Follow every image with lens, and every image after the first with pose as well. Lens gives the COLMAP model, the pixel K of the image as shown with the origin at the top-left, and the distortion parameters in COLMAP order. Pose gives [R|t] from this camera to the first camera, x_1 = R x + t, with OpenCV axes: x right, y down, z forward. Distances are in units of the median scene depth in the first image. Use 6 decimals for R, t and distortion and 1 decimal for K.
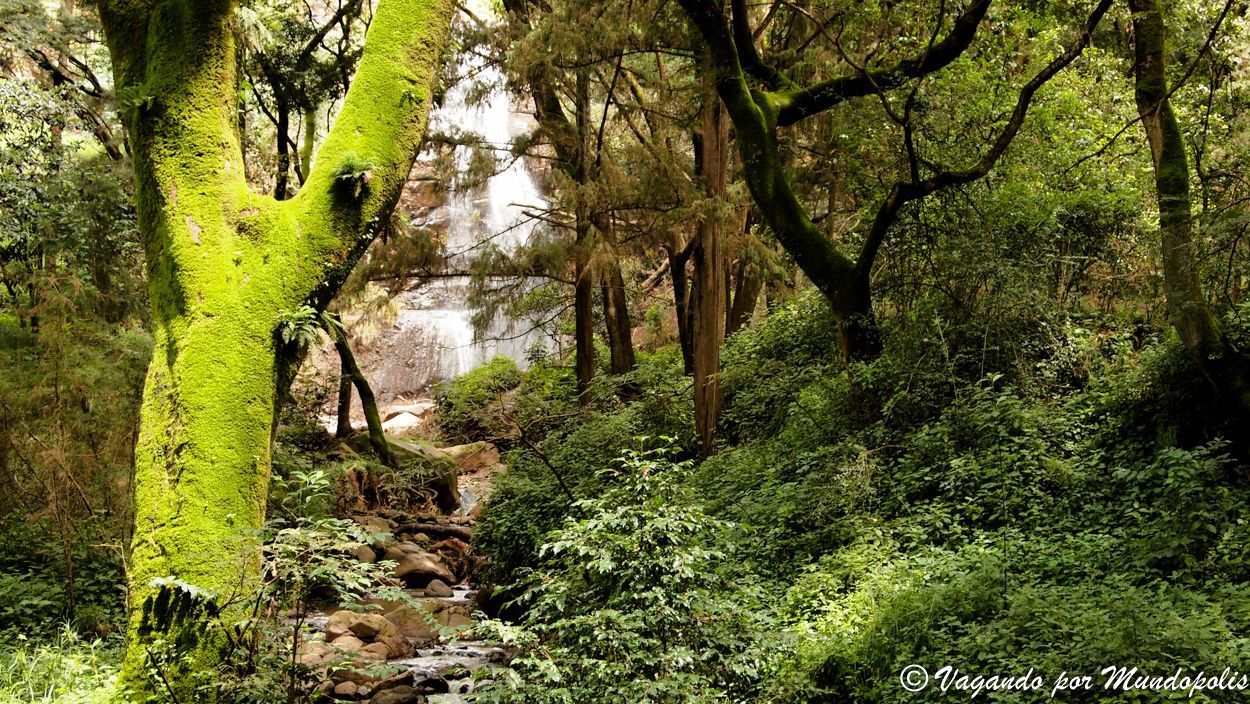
lens RADIAL K [[993.3, 0, 625.0], [0, 993.3, 352.0], [0, 0, 1]] dist [-0.015803, -0.000901]
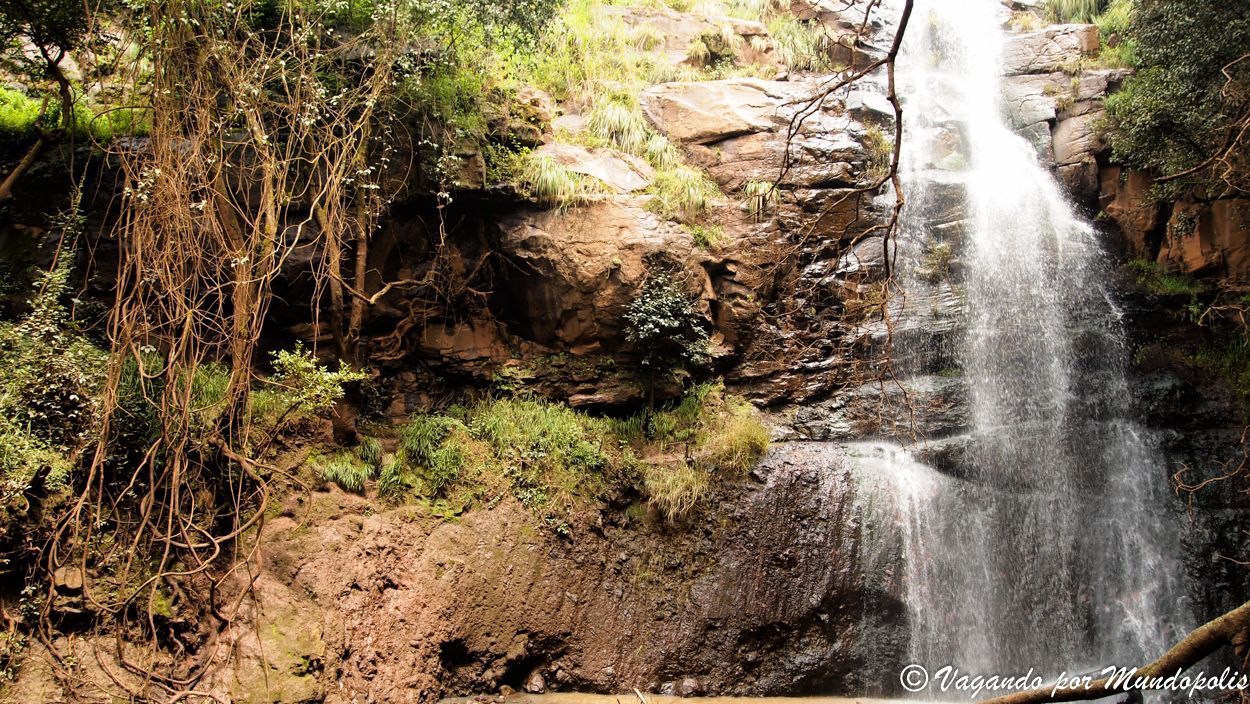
lens RADIAL K [[993.3, 0, 625.0], [0, 993.3, 352.0], [0, 0, 1]] dist [-0.015803, -0.000901]
pose [[0.865116, -0.070862, -0.496540, -0.047419], [-0.003532, 0.989085, -0.147307, -0.013950], [0.501559, 0.129191, 0.855423, 0.548073]]
